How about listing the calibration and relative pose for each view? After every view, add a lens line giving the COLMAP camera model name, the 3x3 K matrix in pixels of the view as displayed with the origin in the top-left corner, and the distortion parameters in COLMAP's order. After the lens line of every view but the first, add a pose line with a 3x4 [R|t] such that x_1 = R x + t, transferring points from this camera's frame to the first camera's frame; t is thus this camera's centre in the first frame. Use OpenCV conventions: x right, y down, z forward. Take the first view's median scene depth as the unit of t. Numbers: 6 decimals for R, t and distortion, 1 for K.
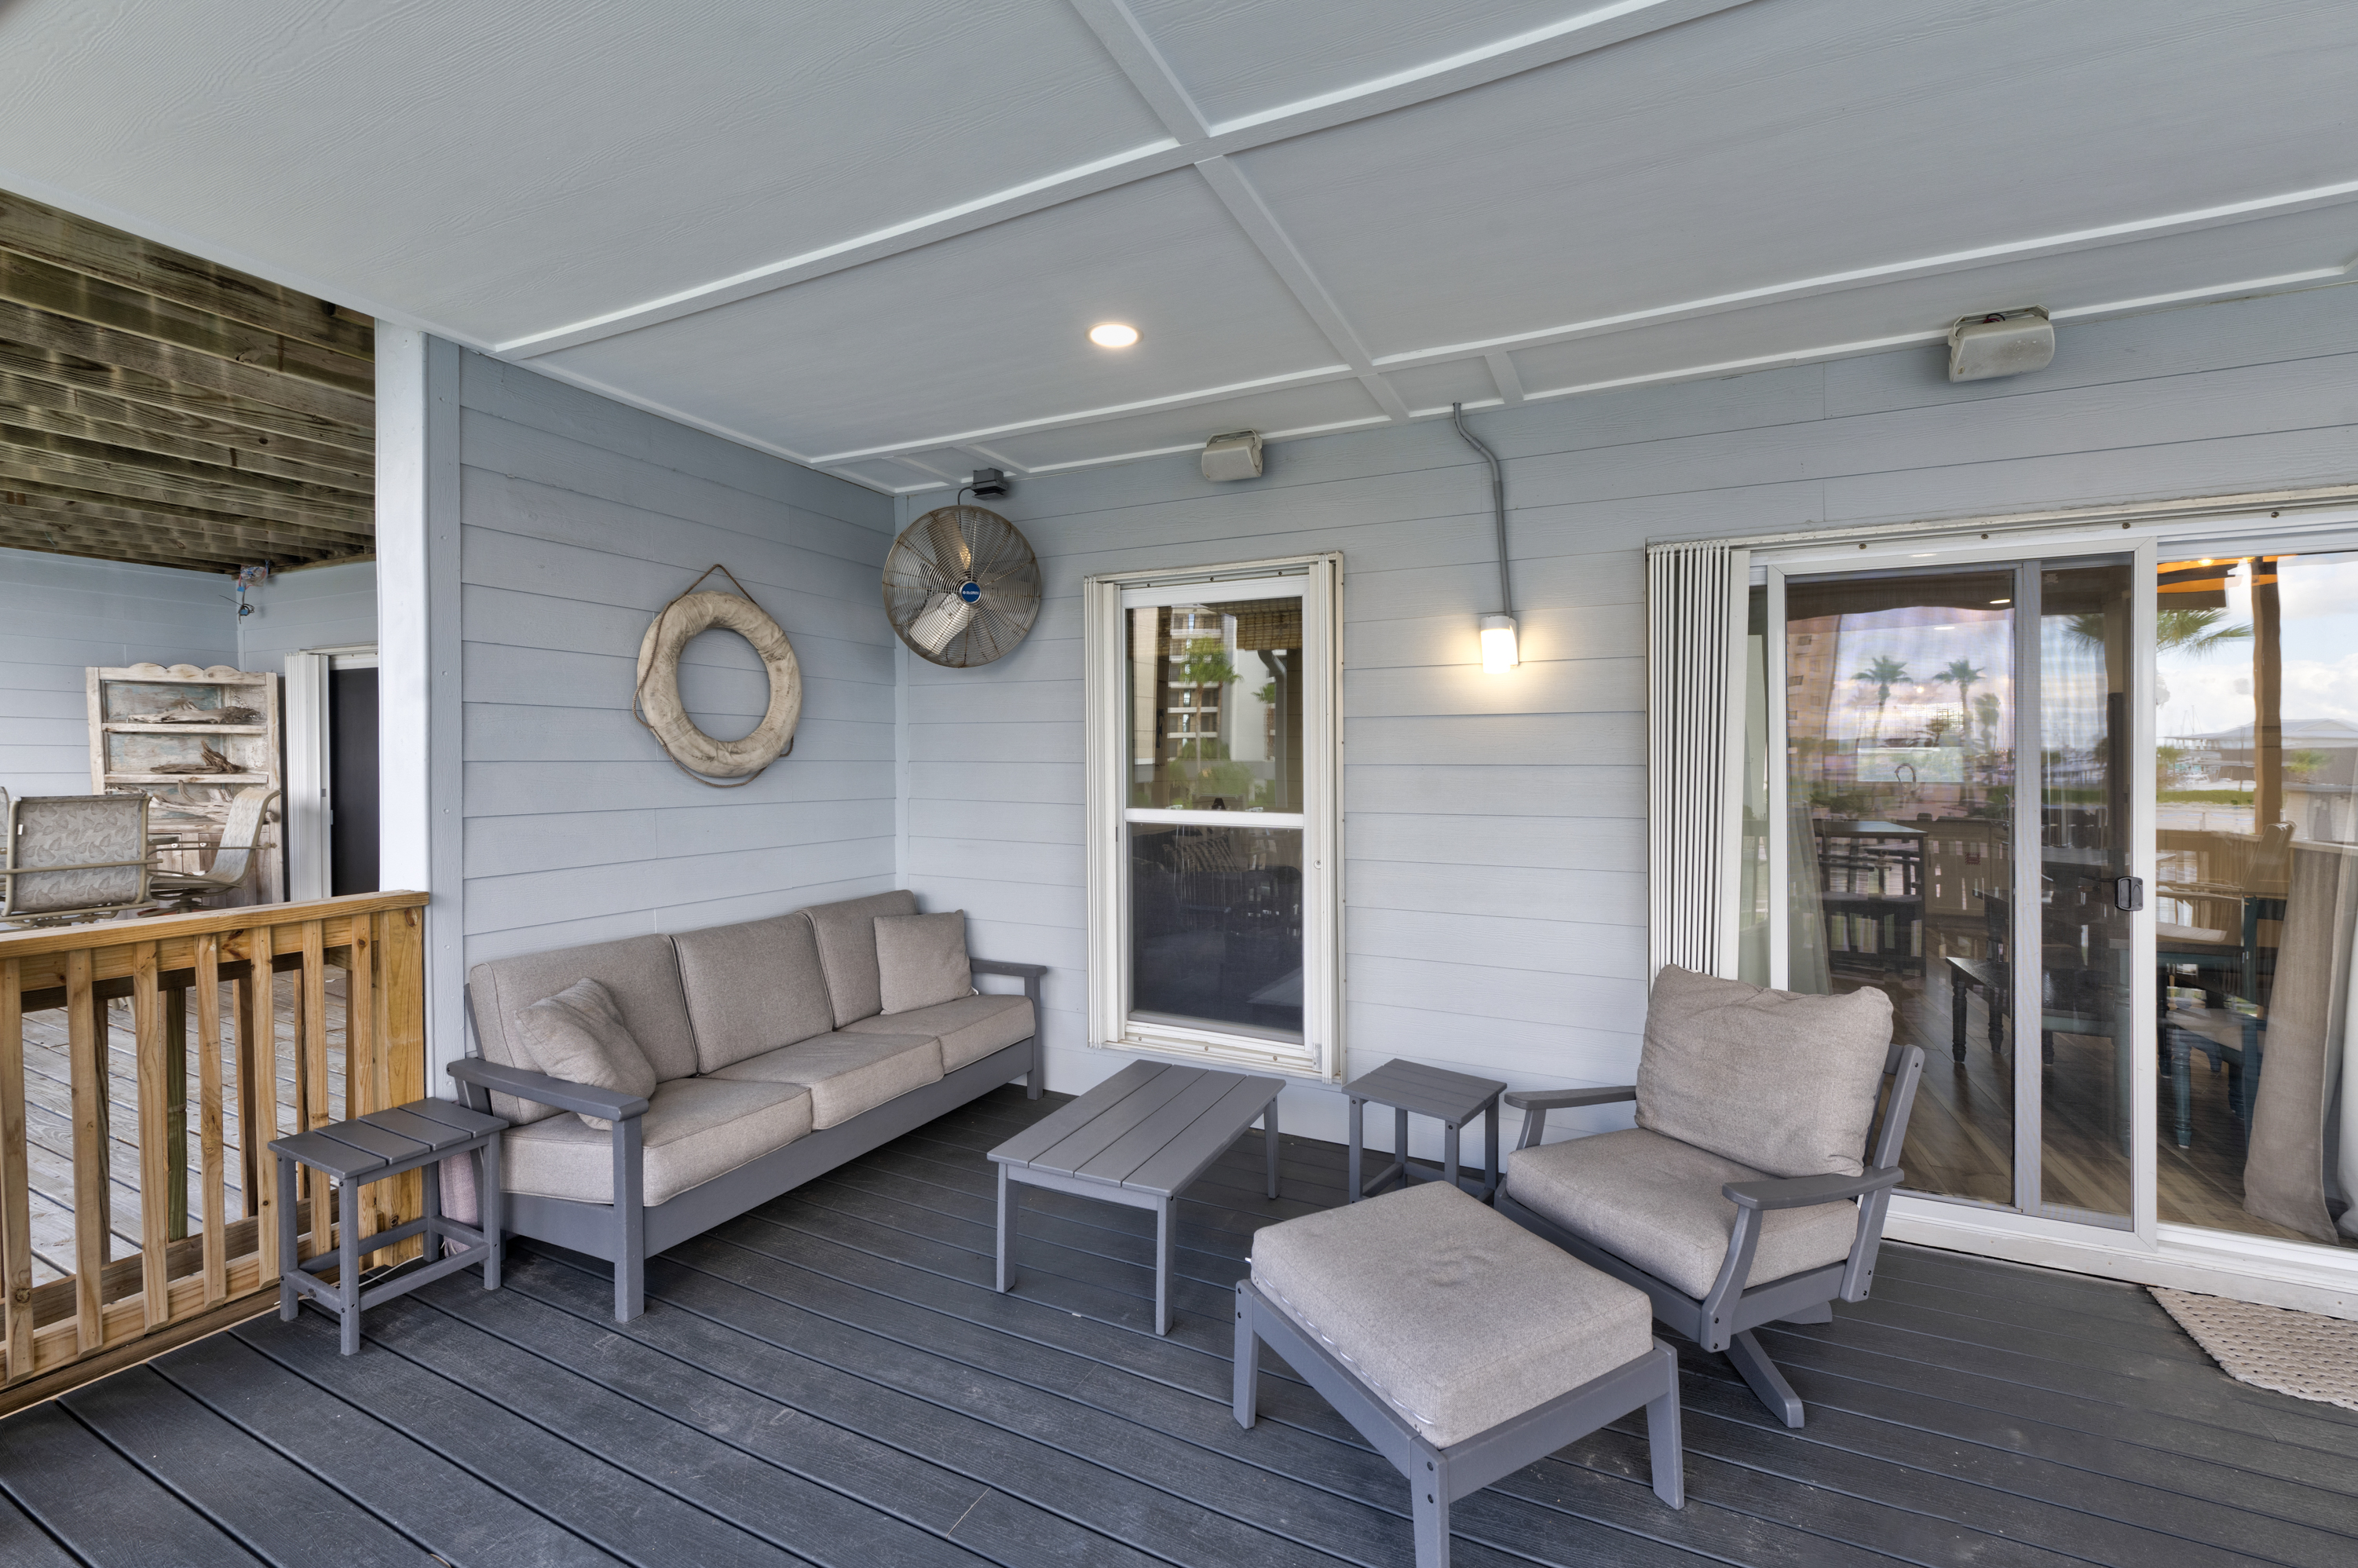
lens RADIAL K [[955.0, 0, 1198.6], [0, 955.0, 763.1], [0, 0, 1]] dist [0.000643, 0.000253]
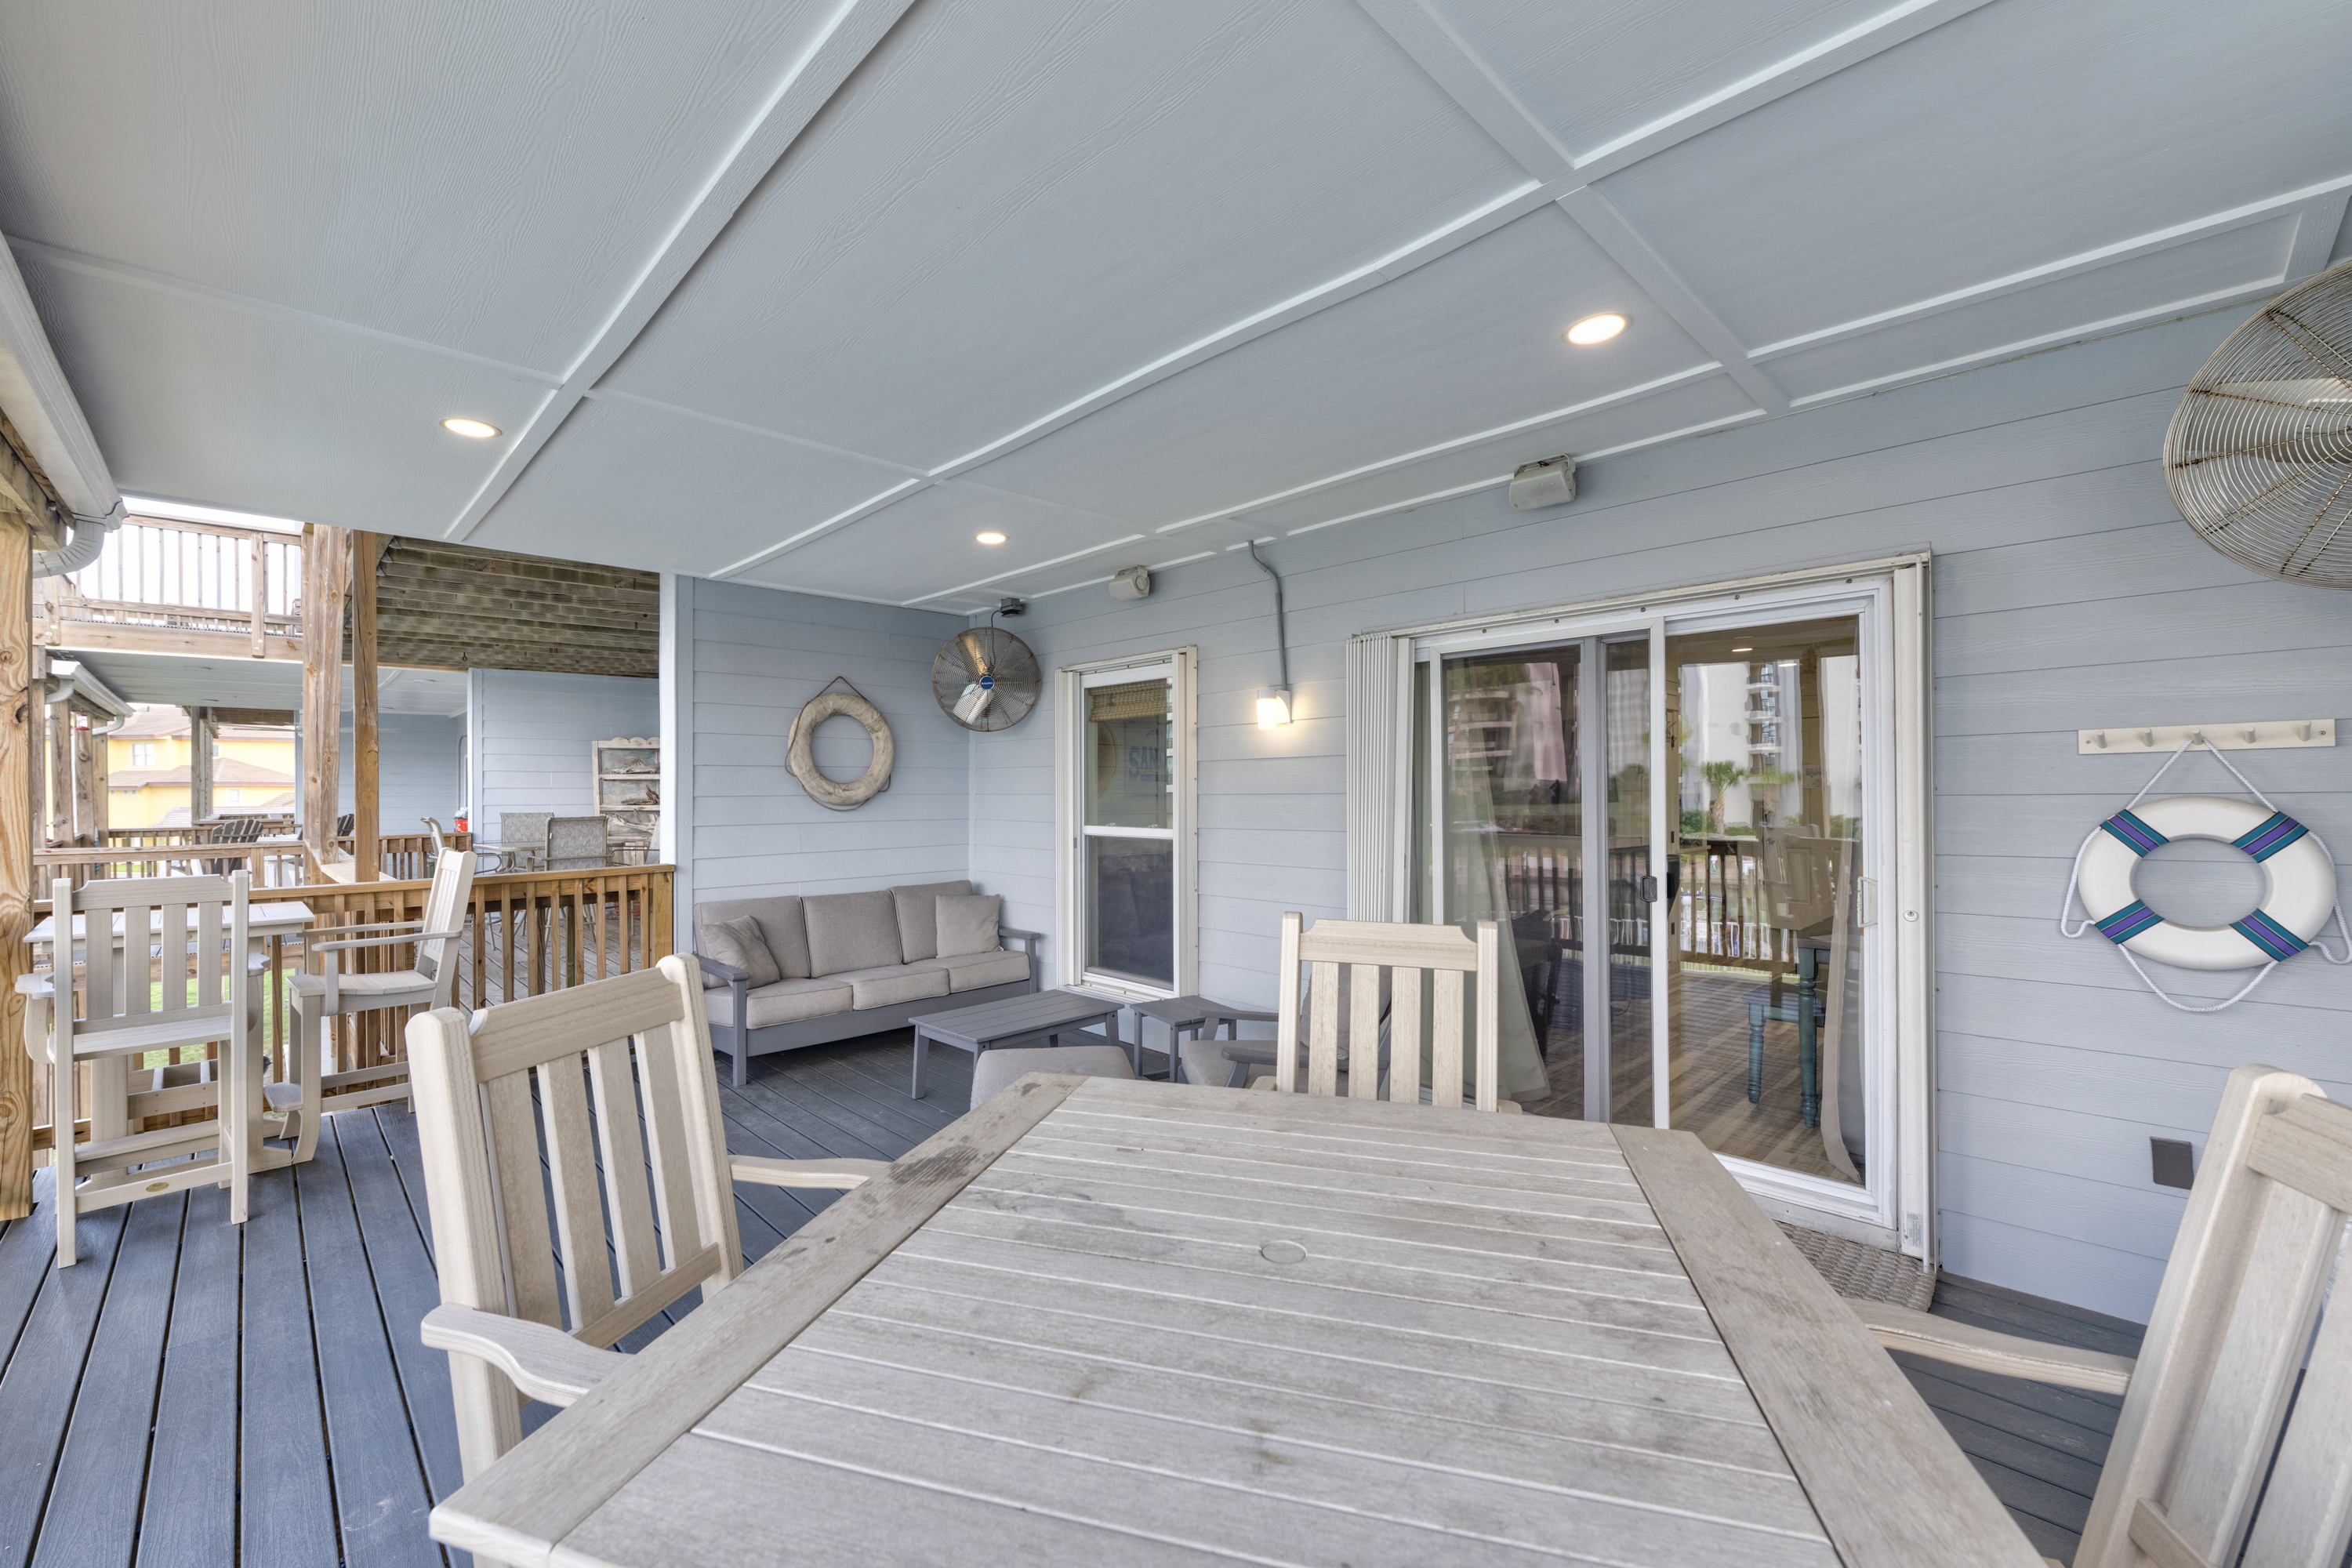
lens RADIAL K [[935.2, 0, 1155.1], [0, 935.2, 770.8], [0, 0, 1]] dist [0.003220, -0.000785]
pose [[0.936452, -0.016671, -0.350398, 0.596297], [0.008668, 0.999665, -0.024398, -0.000270], [0.350687, 0.019810, 0.936283, -0.335948]]
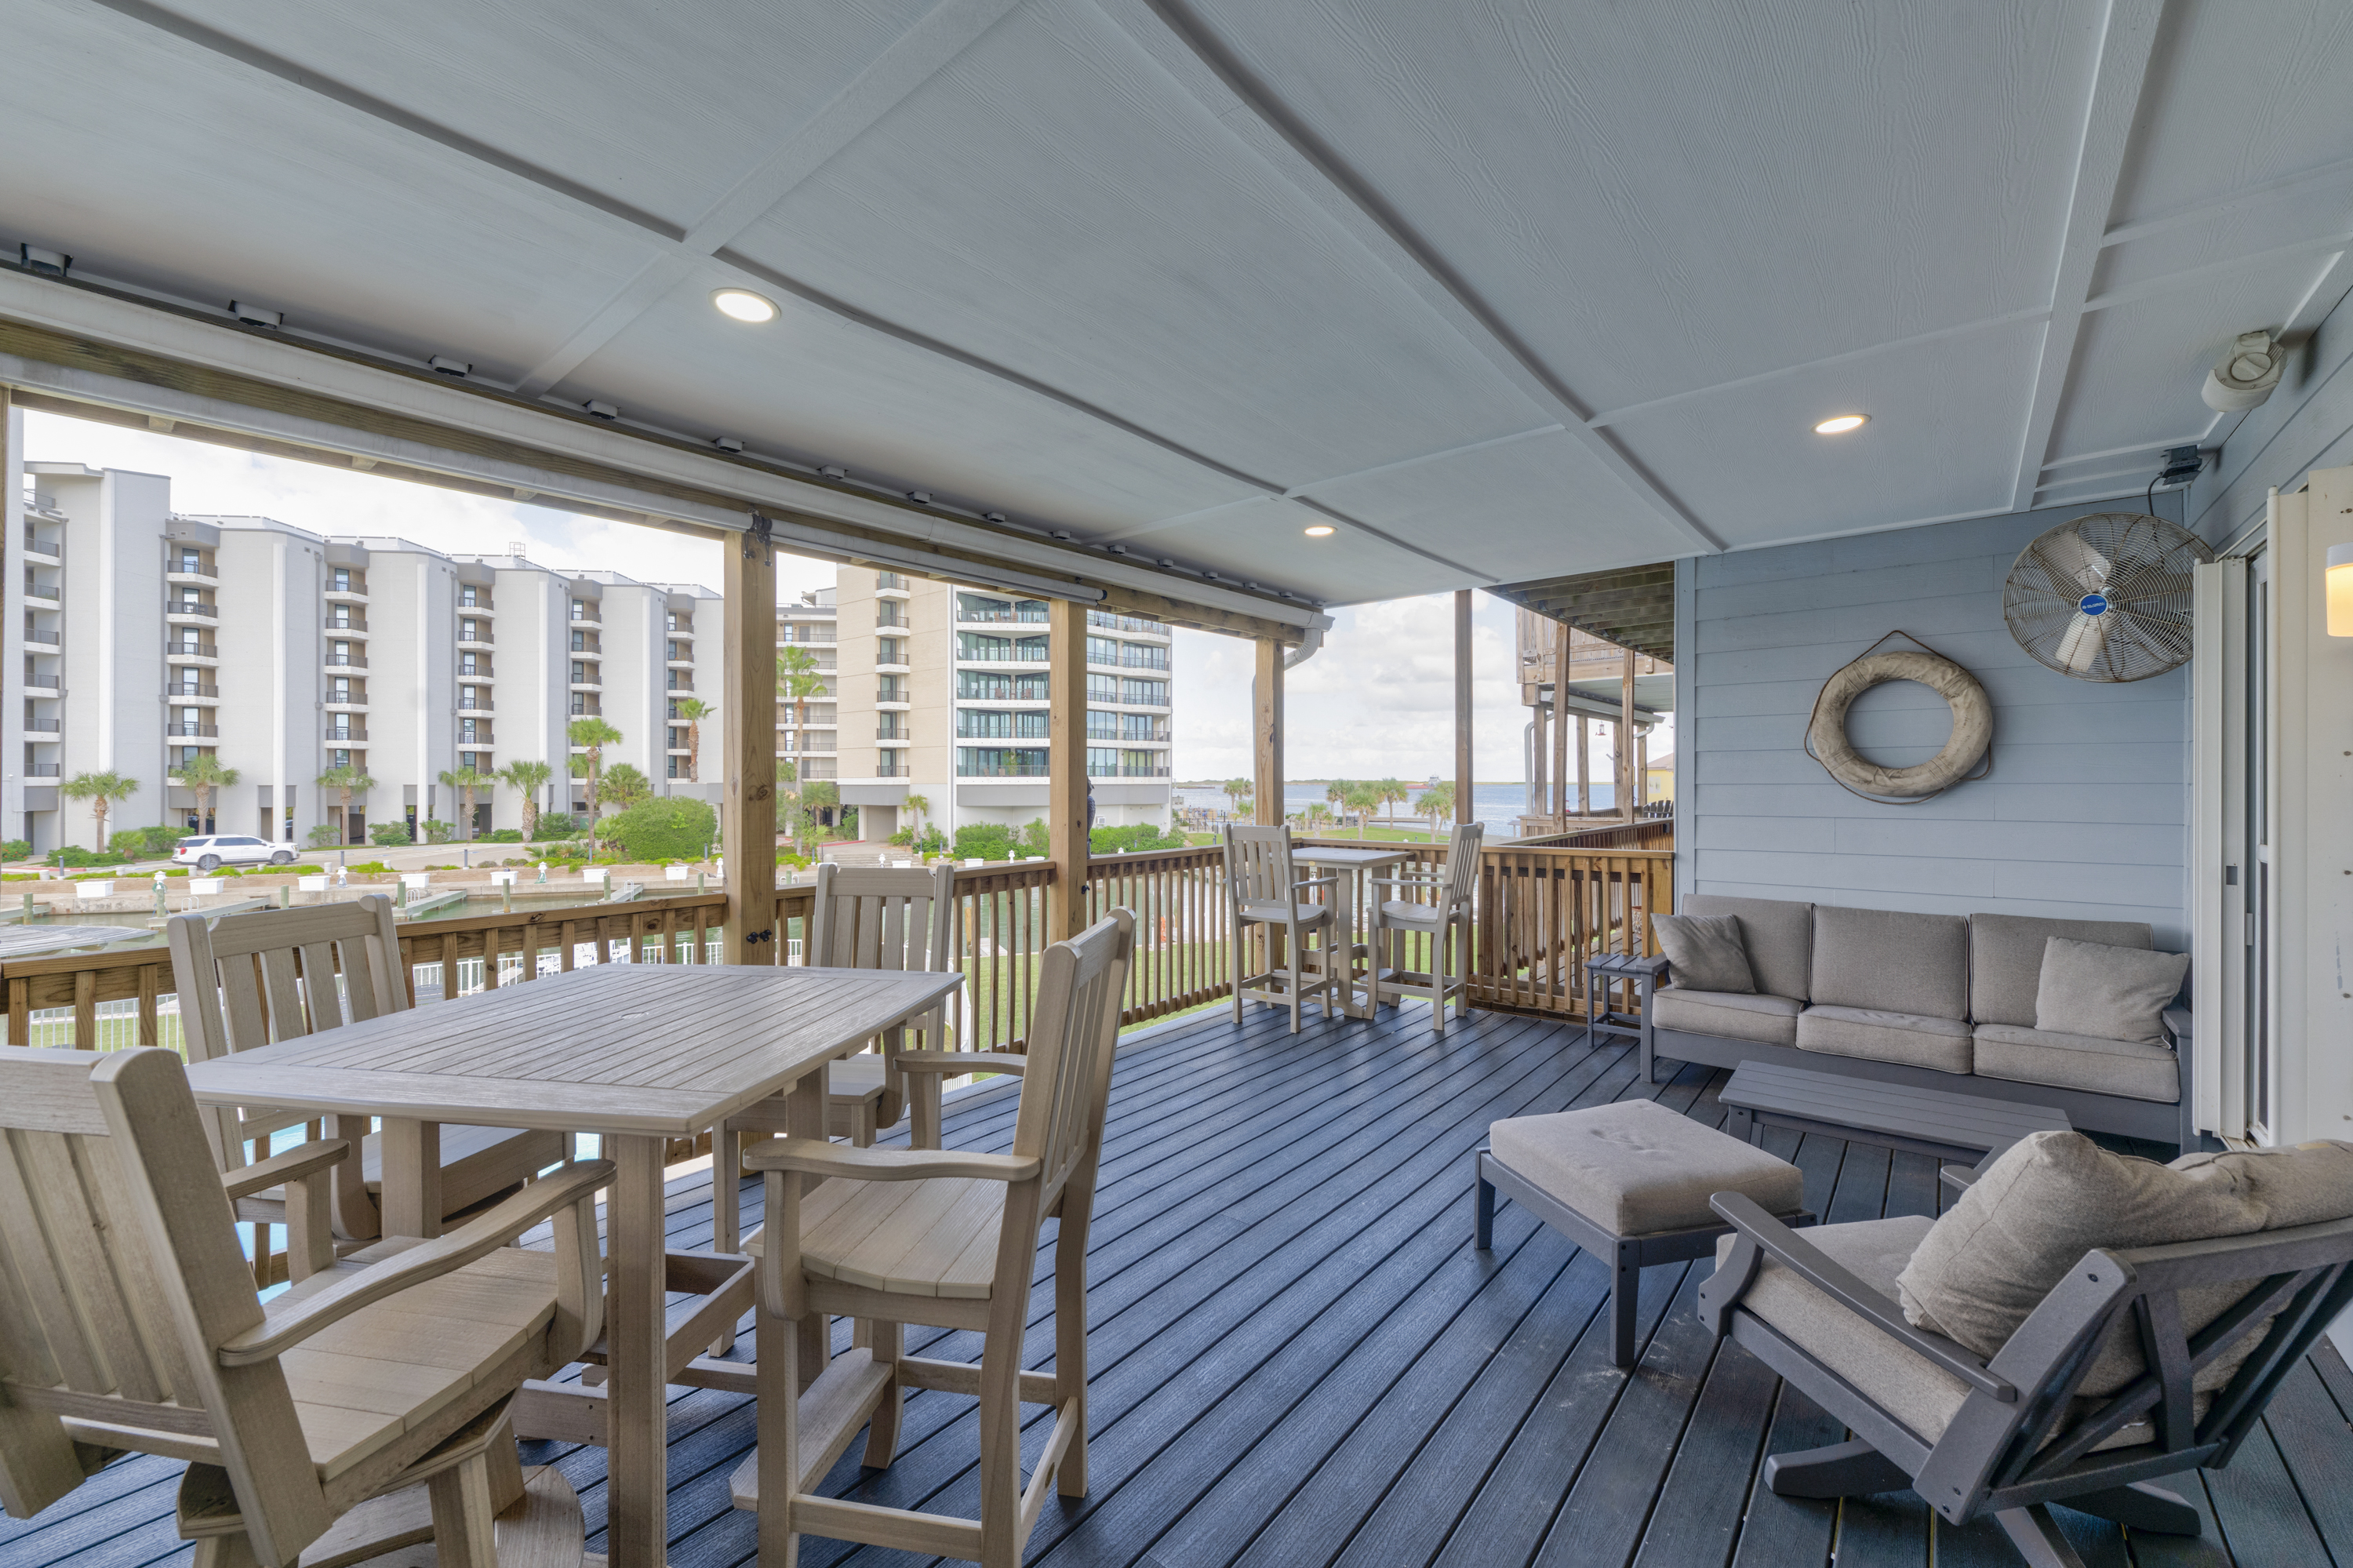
lens RADIAL K [[935.7, 0, 1166.1], [0, 935.7, 783.8], [0, 0, 1]] dist [0.003220, -0.000785]
pose [[-0.256745, -0.009208, -0.966435, 0.994283], [-0.005833, 0.999951, -0.007978, 0.013407], [0.966462, 0.003589, -0.256786, 0.389851]]
